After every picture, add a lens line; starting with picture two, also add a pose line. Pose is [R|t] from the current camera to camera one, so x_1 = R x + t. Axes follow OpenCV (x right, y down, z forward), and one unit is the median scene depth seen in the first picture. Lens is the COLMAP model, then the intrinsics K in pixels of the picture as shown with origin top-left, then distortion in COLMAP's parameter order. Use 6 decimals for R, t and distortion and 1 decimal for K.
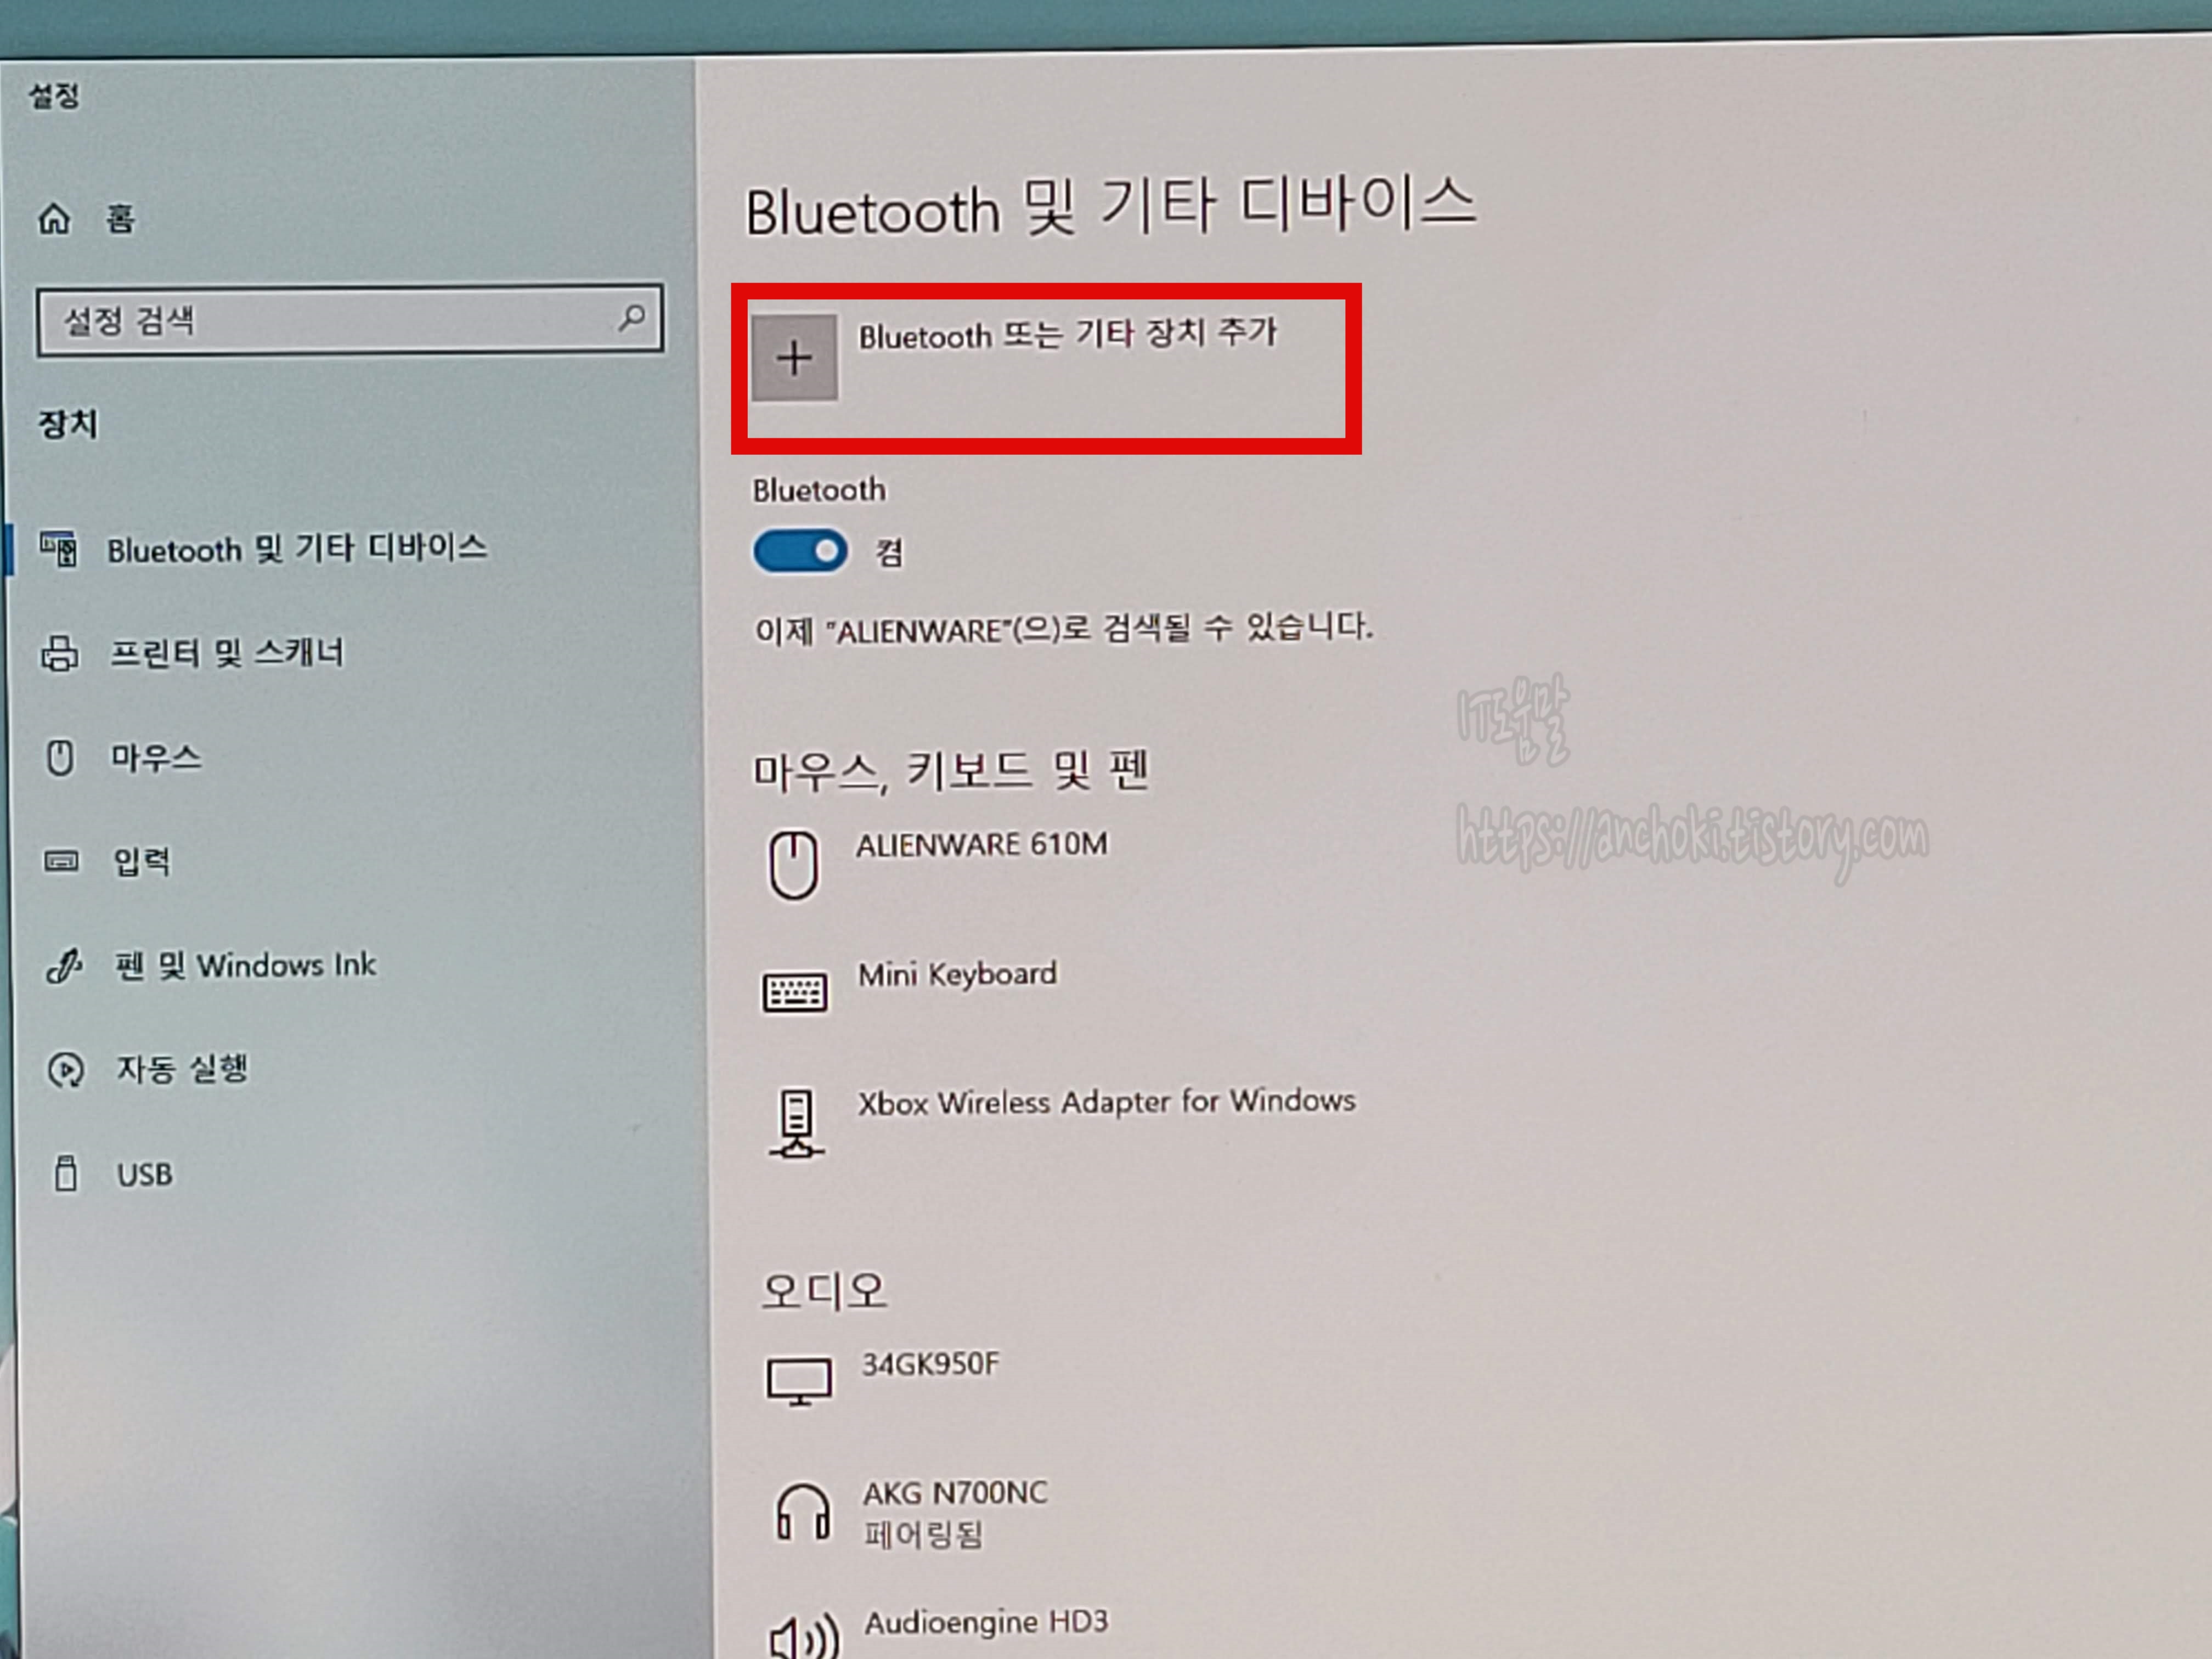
lens RADIAL K [[1665.2, 0, 1125.4], [0, 1665.2, 827.2], [0, 0, 1]] dist [0.006446, -0.004921]
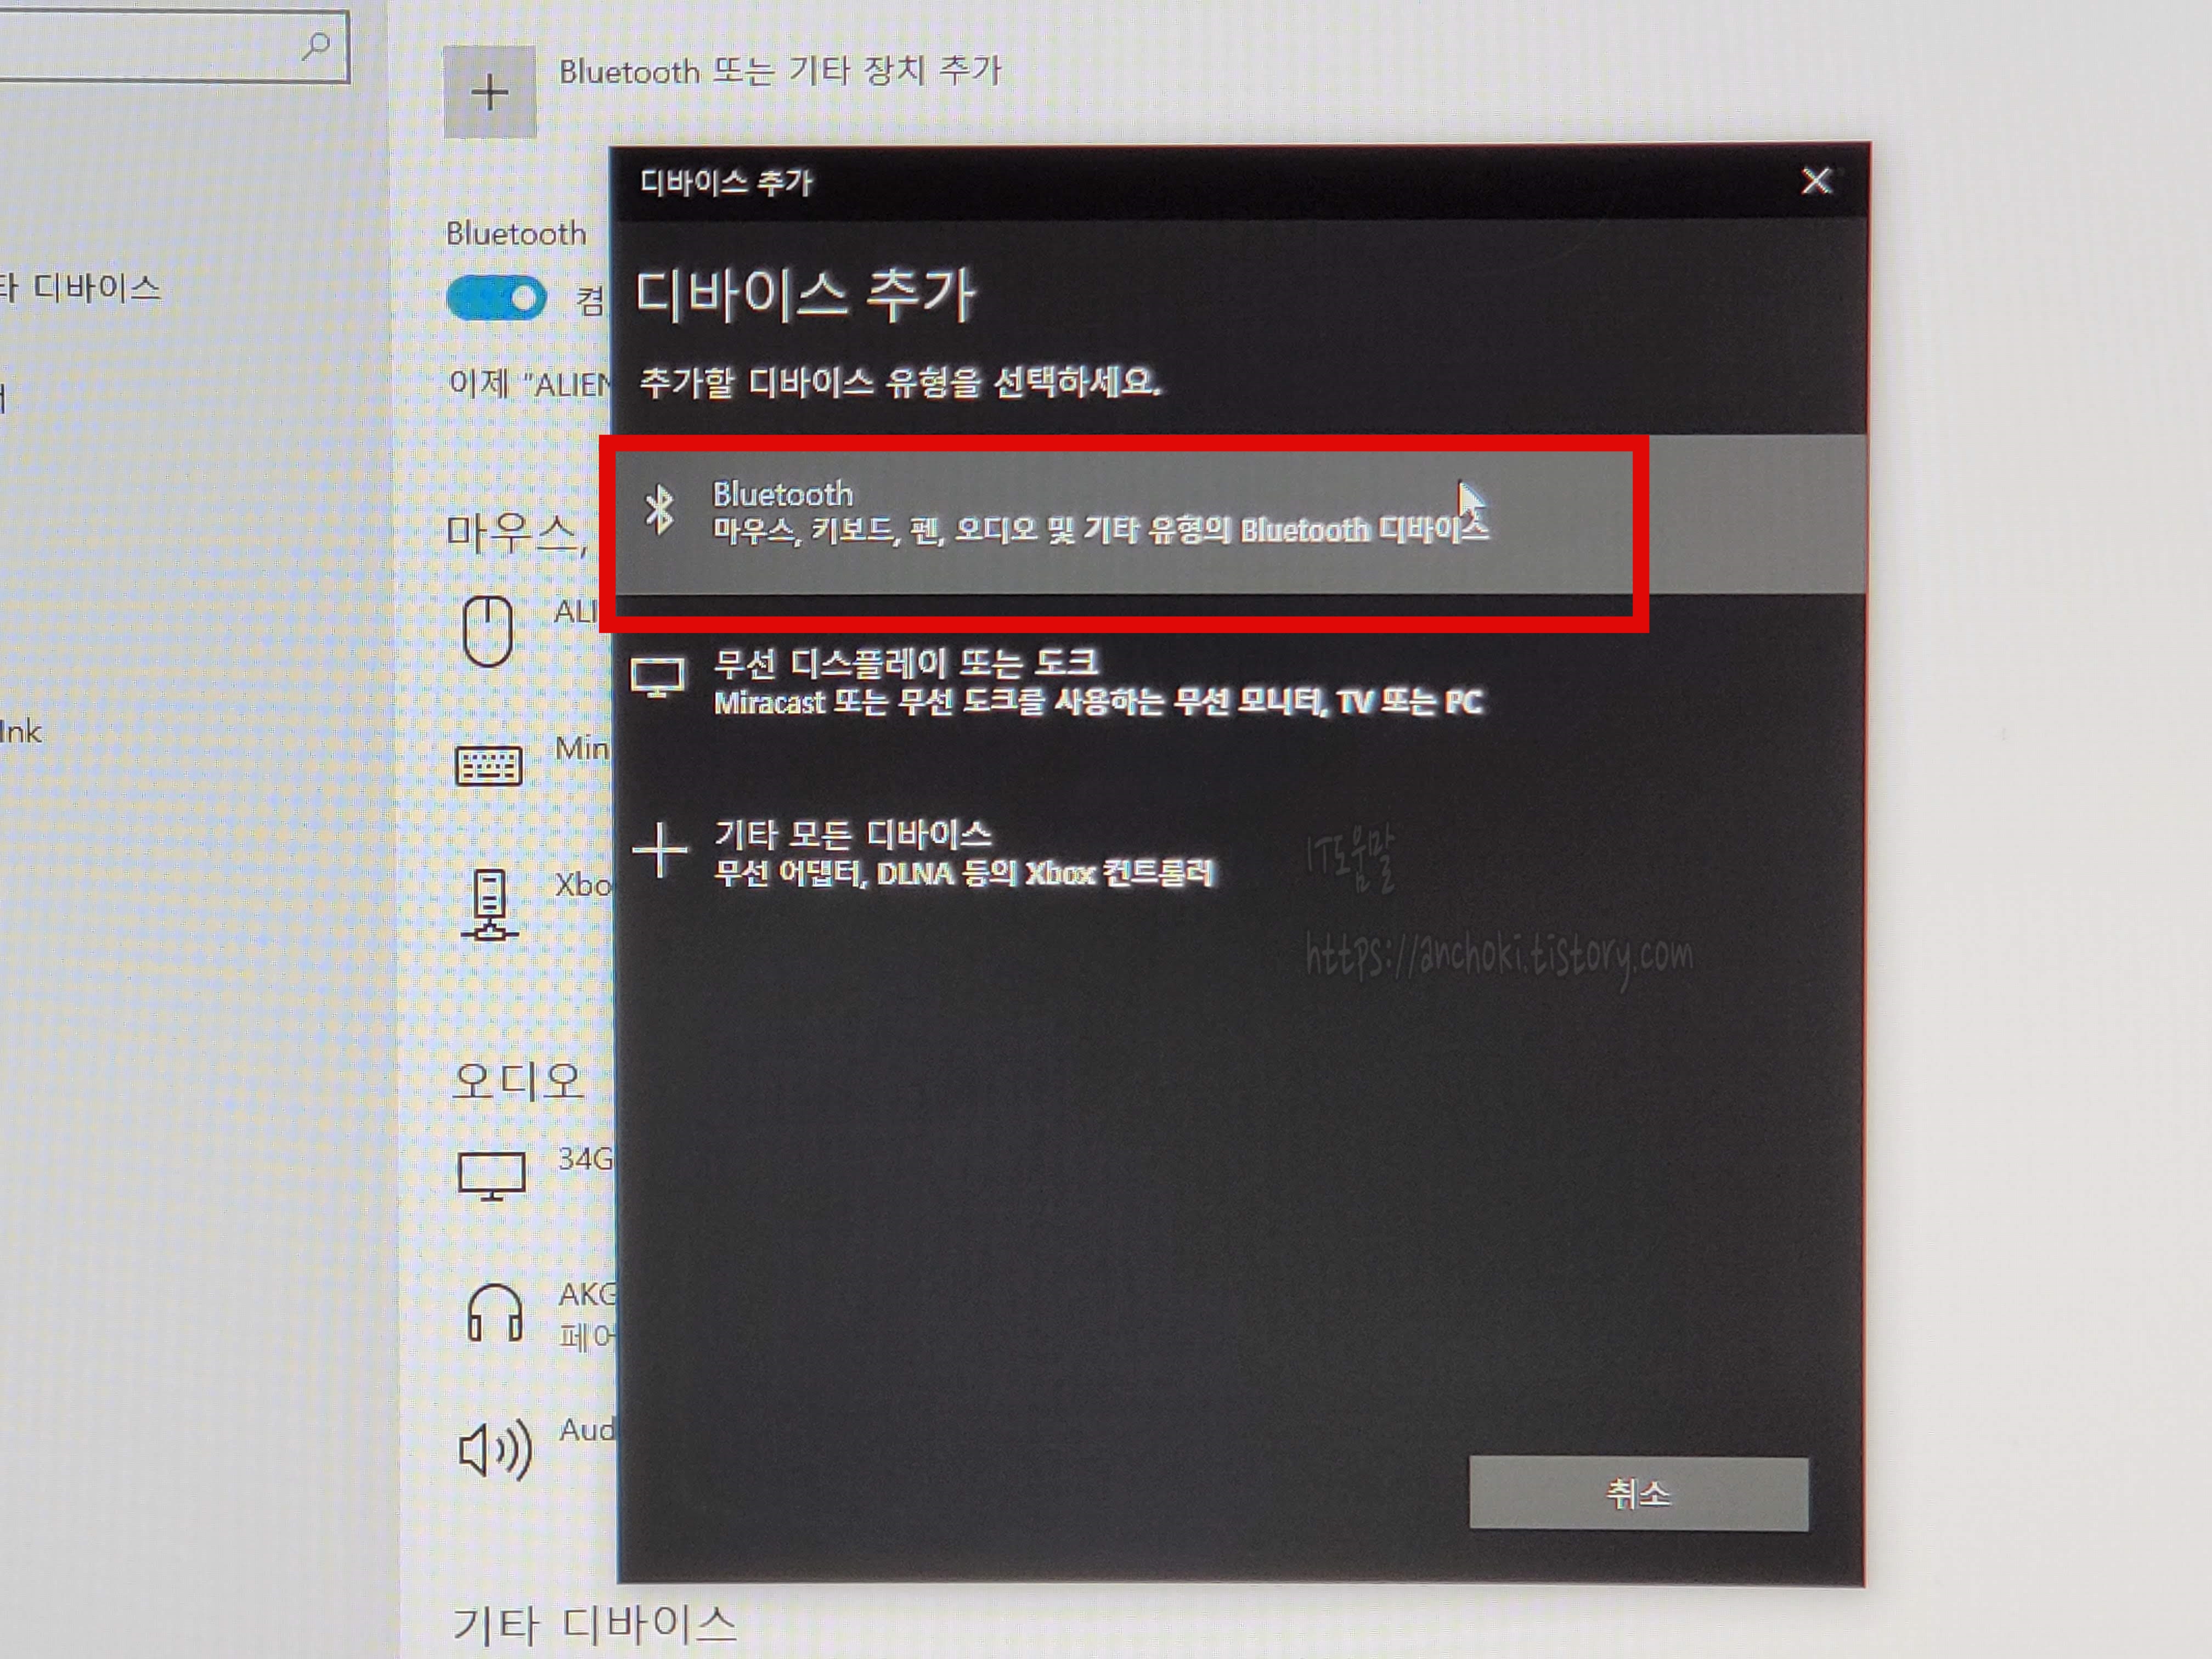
lens RADIAL K [[3379.4, 0, 1100.3], [0, 3379.4, 831.7], [0, 0, 1]] dist [0.020651, 0.000000]
pose [[0.999860, 0.007985, 0.014732, 0.121797], [-0.008344, 0.999665, 0.024481, 0.087057], [-0.014531, -0.024601, 0.999592, -0.931007]]
